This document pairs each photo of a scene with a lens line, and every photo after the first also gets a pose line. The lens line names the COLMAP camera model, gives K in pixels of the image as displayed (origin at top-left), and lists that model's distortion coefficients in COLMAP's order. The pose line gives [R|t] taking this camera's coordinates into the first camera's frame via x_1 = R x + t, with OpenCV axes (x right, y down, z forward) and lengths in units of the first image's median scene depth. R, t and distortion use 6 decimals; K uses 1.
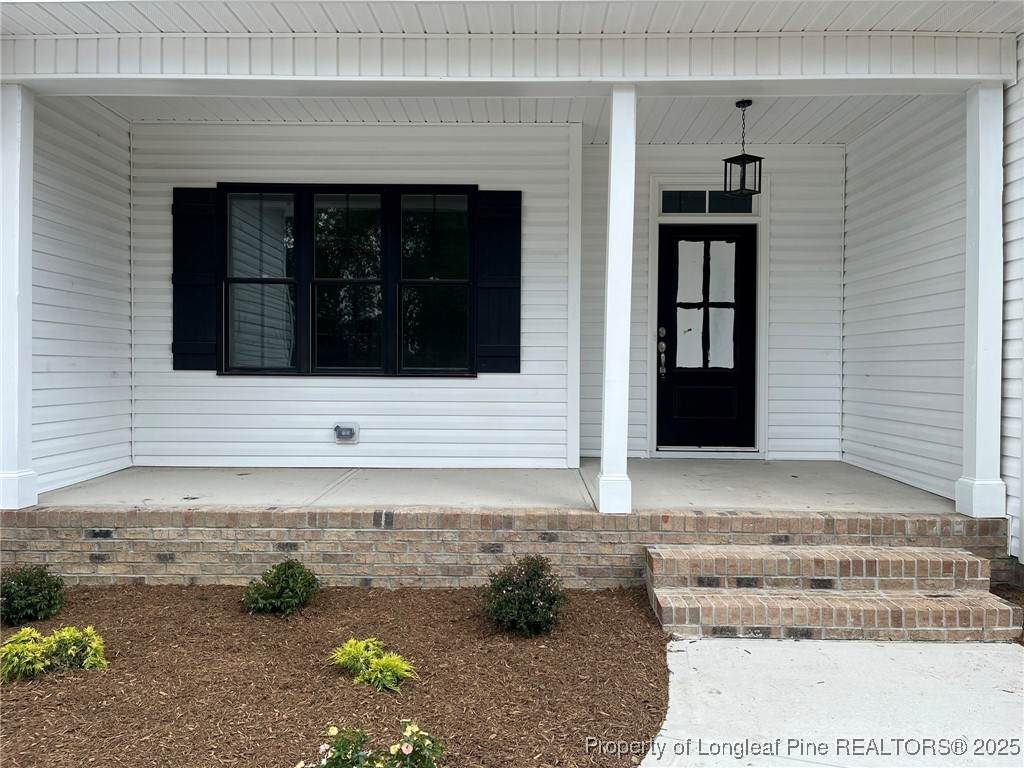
lens RADIAL K [[774.3, 0, 516.1], [0, 774.3, 382.2], [0, 0, 1]] dist [0.008628, -0.000056]
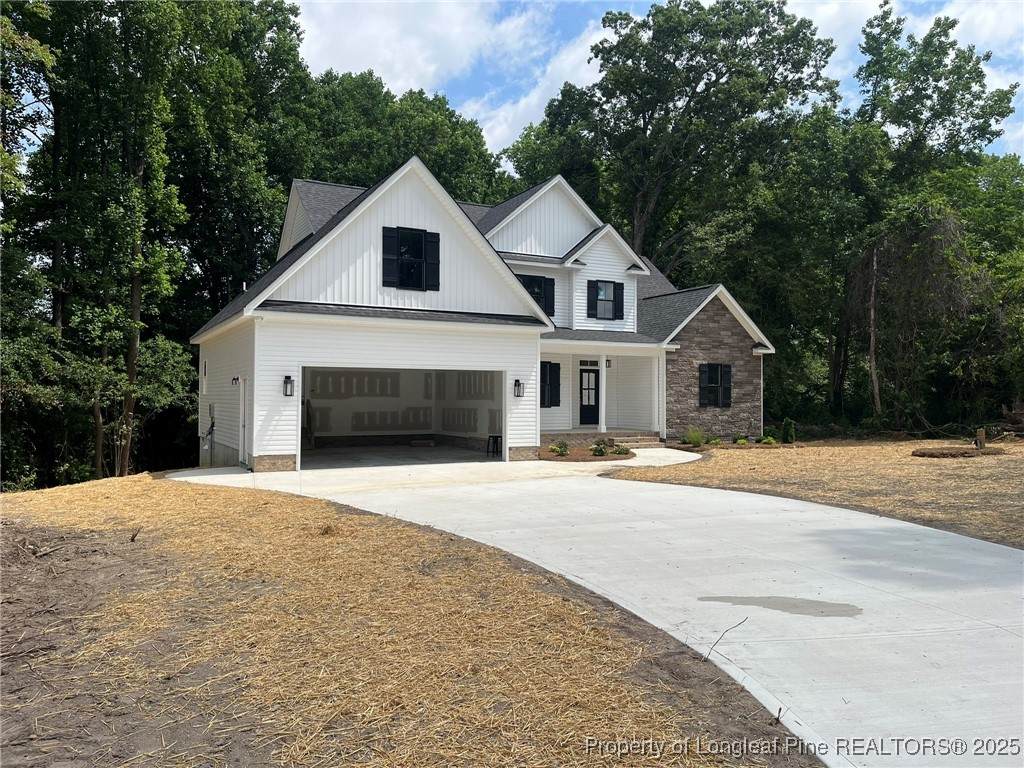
lens RADIAL K [[774.3, 0, 511.2], [0, 774.3, 392.1], [0, 0, 1]] dist [0.008628, -0.000056]
pose [[0.878214, -0.001310, 0.478266, -2.013086], [0.011576, 0.999762, -0.018517, -0.014267], [-0.478128, 0.021798, 0.878020, -2.308705]]
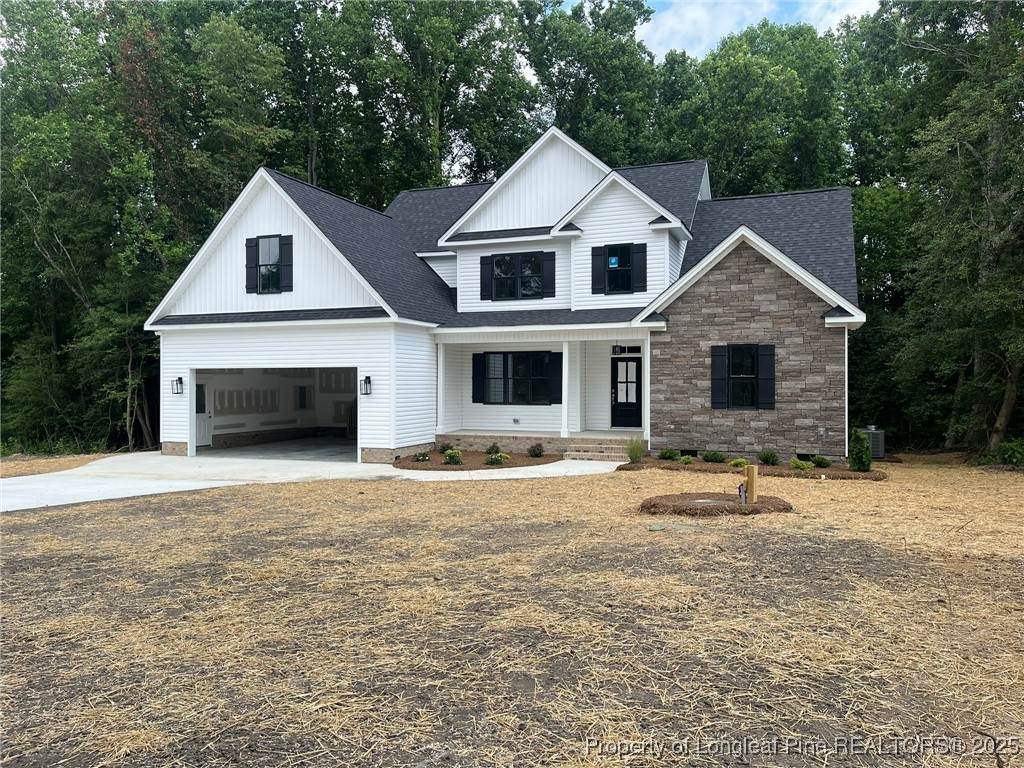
lens RADIAL K [[774.3, 0, 513.8], [0, 774.3, 377.4], [0, 0, 1]] dist [0.008628, -0.000056]
pose [[0.932061, -0.011760, -0.362111, 0.960777], [0.002621, 0.999666, -0.025718, -0.039209], [0.362293, 0.023022, 0.931780, -2.113720]]
